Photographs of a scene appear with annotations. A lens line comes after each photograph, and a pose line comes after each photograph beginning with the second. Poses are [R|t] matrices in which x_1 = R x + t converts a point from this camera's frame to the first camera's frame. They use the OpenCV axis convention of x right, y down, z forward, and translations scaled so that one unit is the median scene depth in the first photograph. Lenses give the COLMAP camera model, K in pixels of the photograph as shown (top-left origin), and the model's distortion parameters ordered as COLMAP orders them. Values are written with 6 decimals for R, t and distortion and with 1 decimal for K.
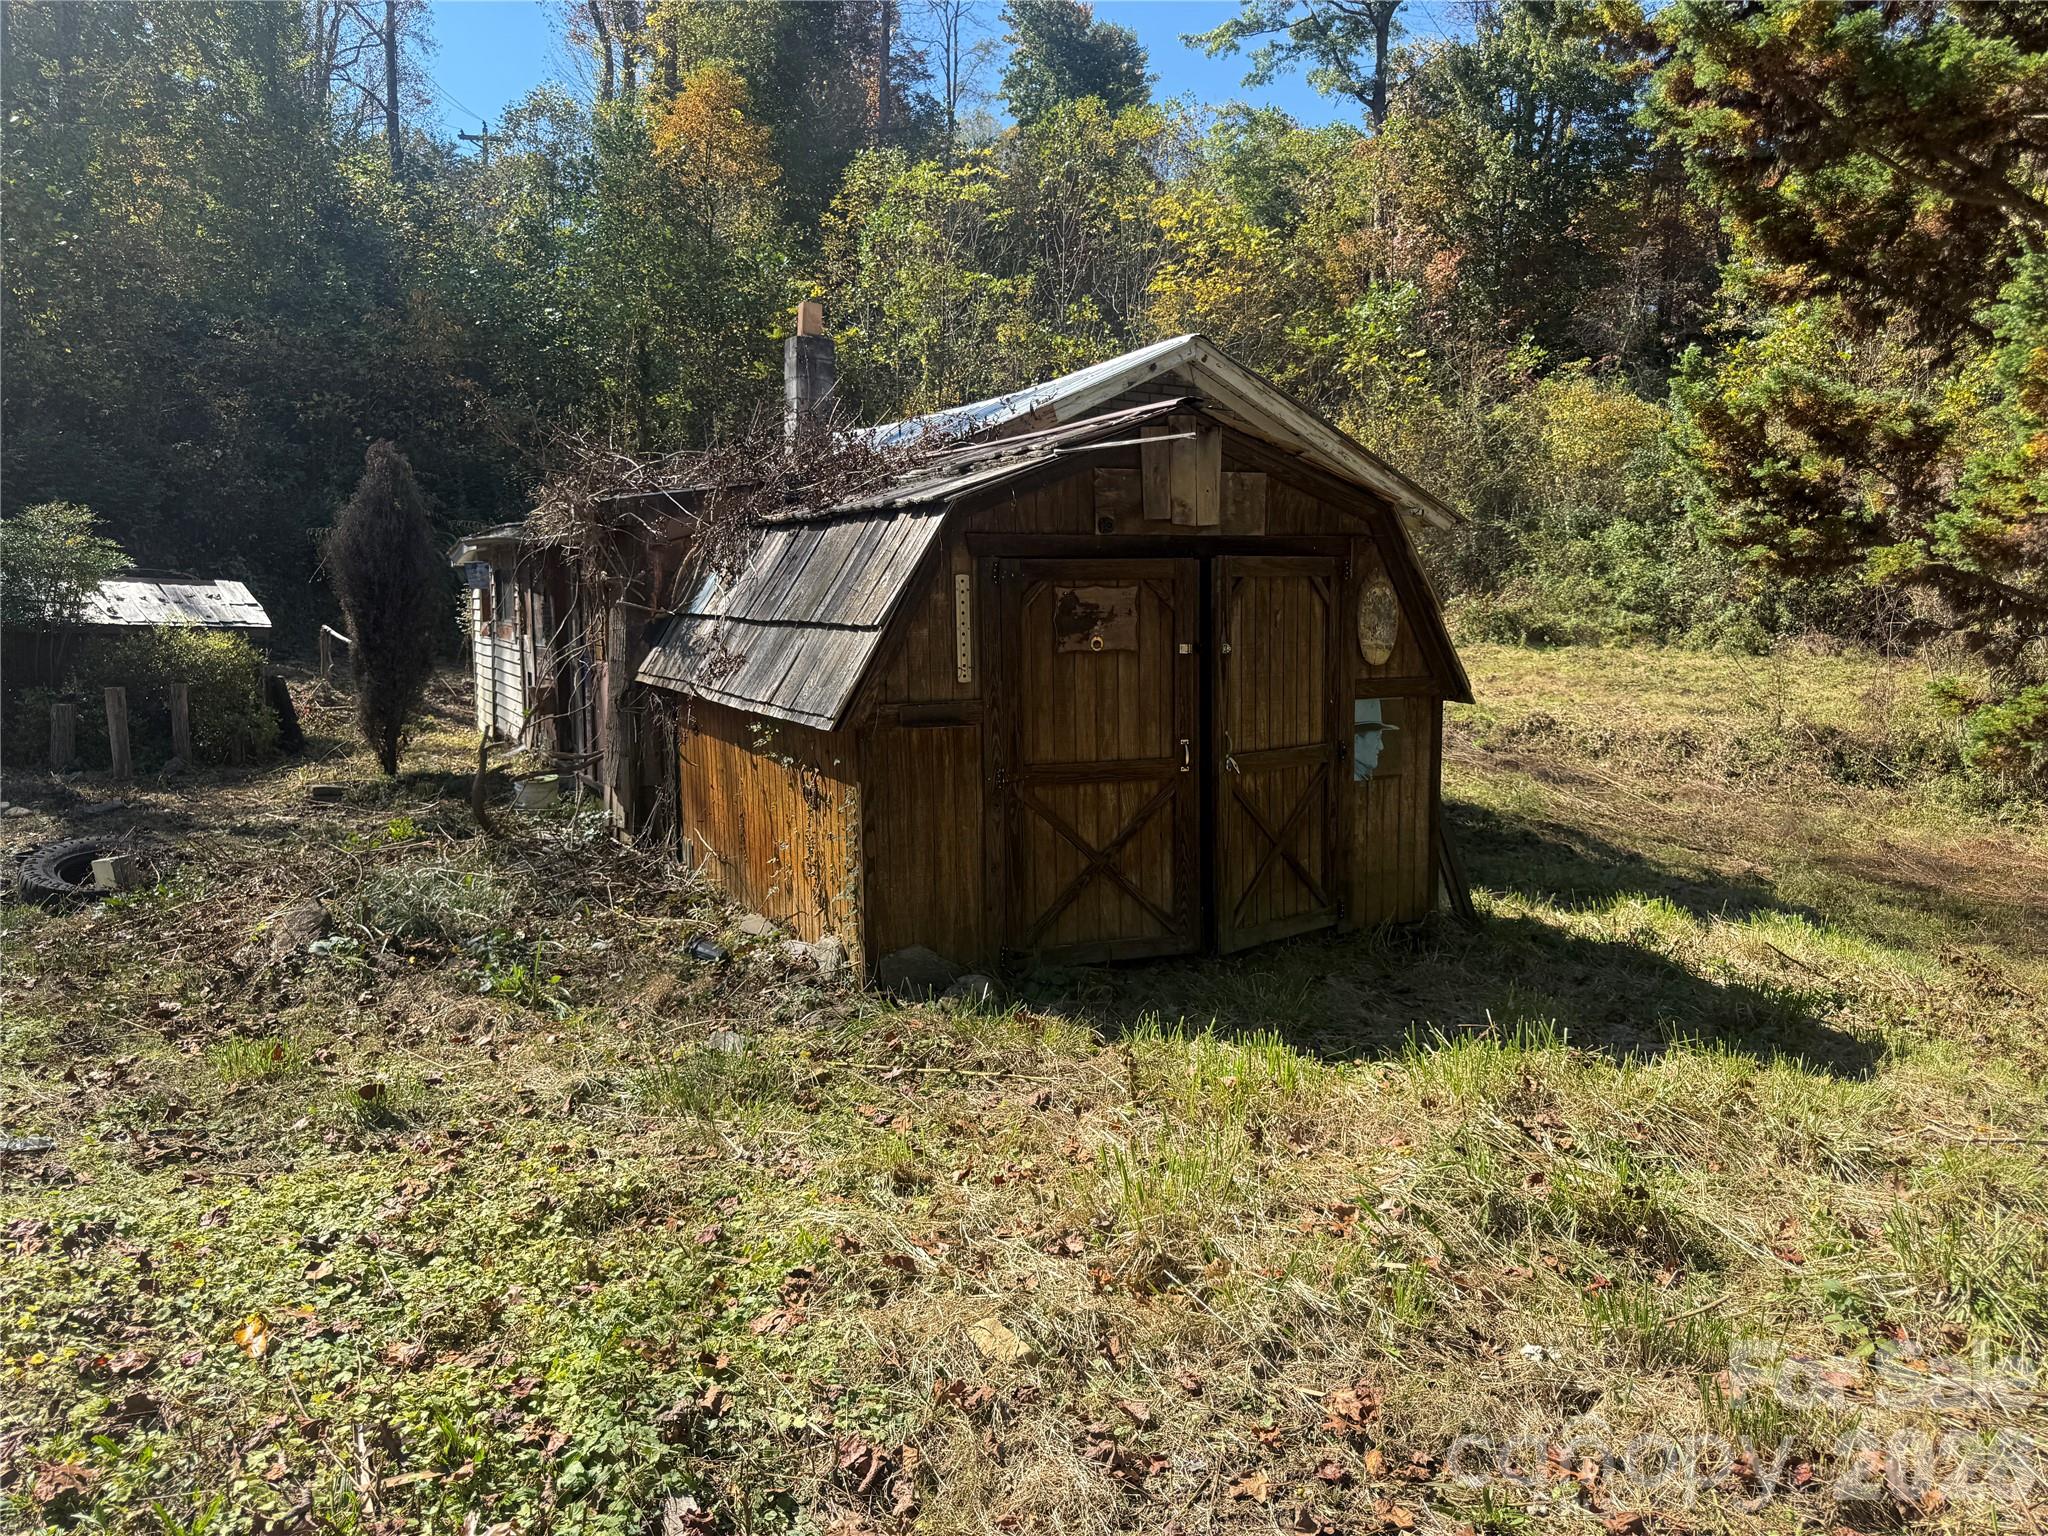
lens RADIAL K [[1429.6, 0, 1011.9], [0, 1429.6, 778.0], [0, 0, 1]] dist [0.006400, -0.011877]
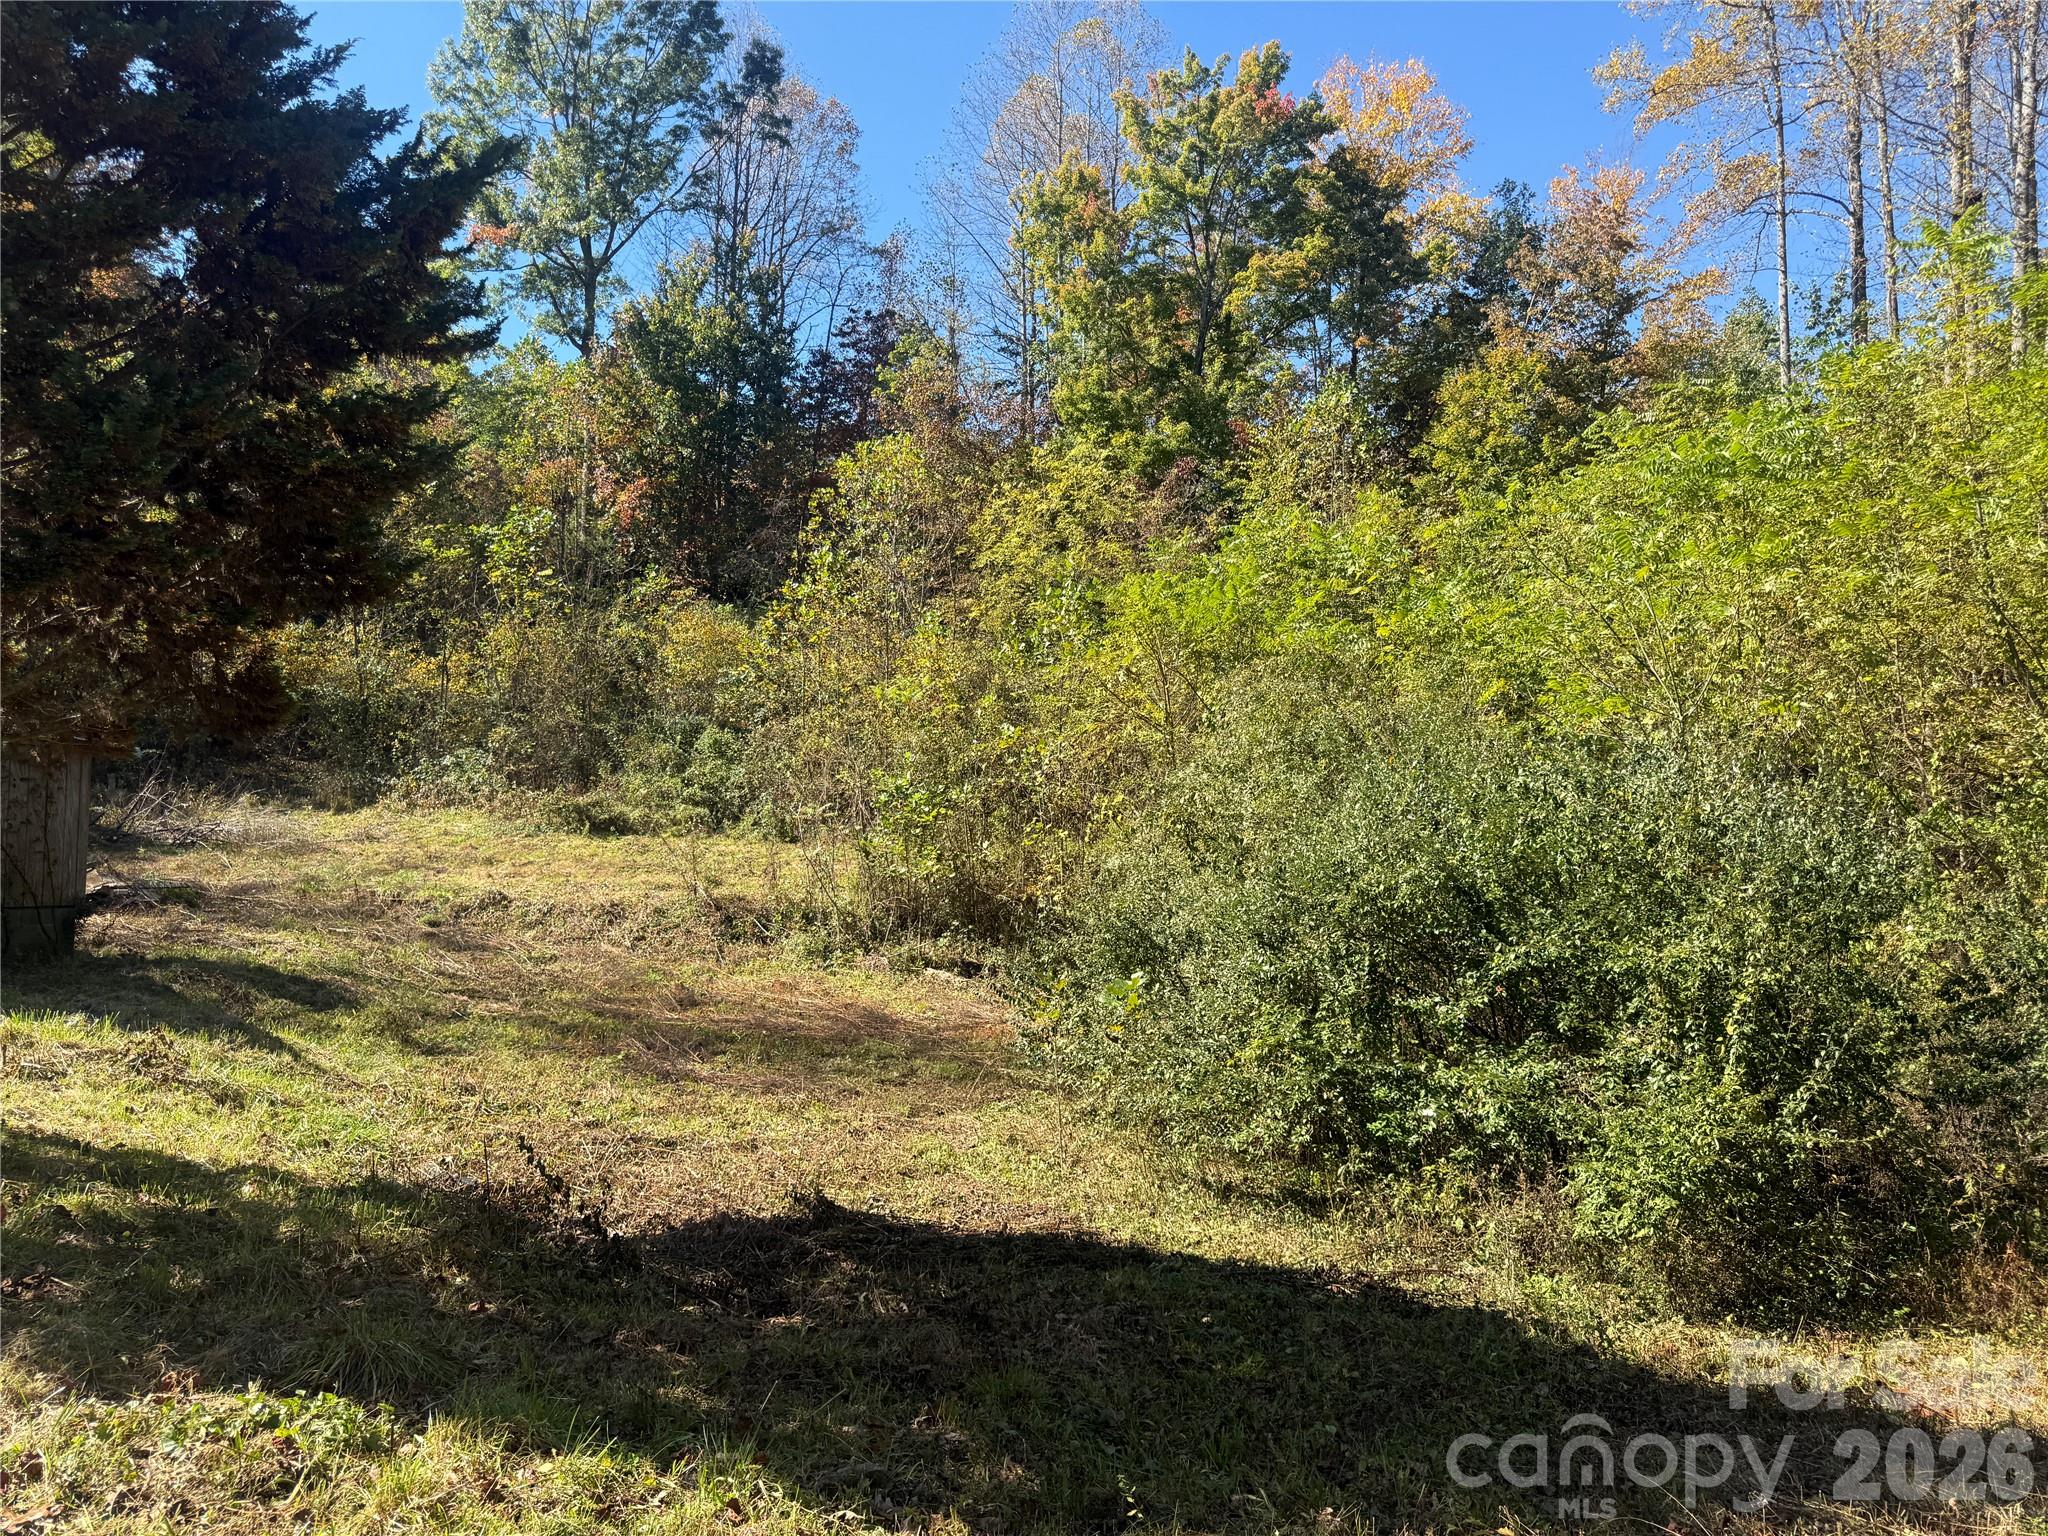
lens RADIAL K [[1429.6, 0, 1019.4], [0, 1429.6, 770.7], [0, 0, 1]] dist [0.006400, -0.011877]
pose [[0.911192, 0.016979, 0.411632, 0.200415], [0.043609, 0.989562, -0.137349, 0.024033], [-0.409667, 0.143102, 0.900941, -0.133770]]
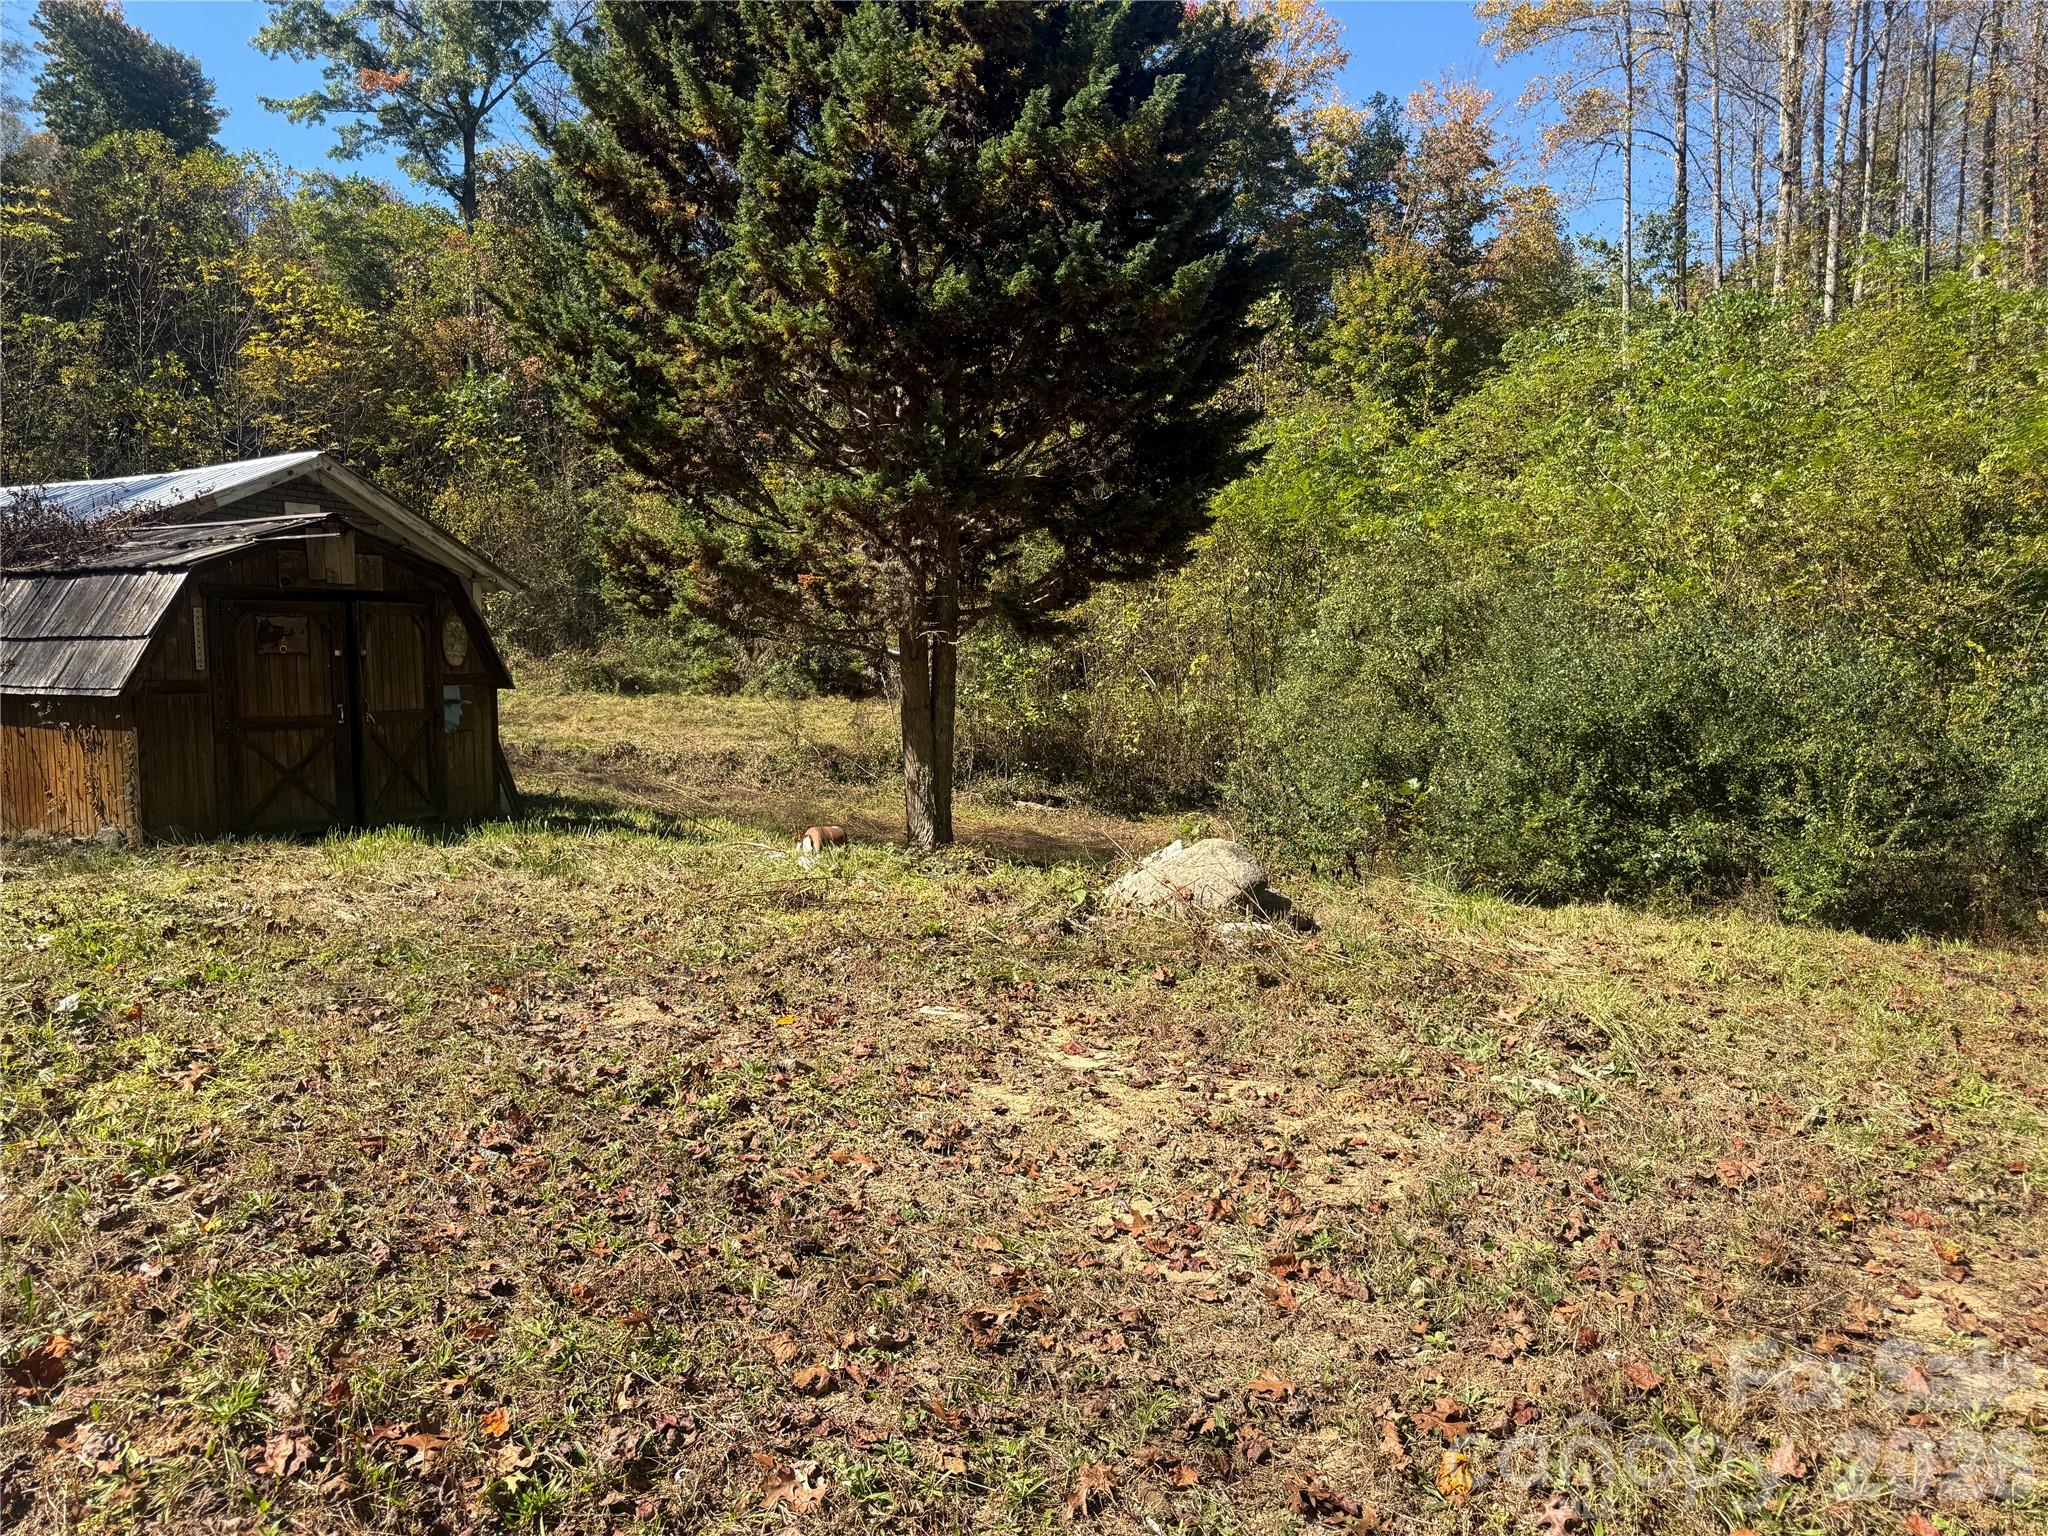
lens RADIAL K [[1429.6, 0, 1030.2], [0, 1429.6, 756.4], [0, 0, 1]] dist [0.006400, -0.011877]
pose [[0.824551, -0.034964, 0.564706, -0.031123], [0.069021, 0.996850, -0.039060, 0.029043], [-0.561562, 0.071184, 0.824367, -0.163718]]
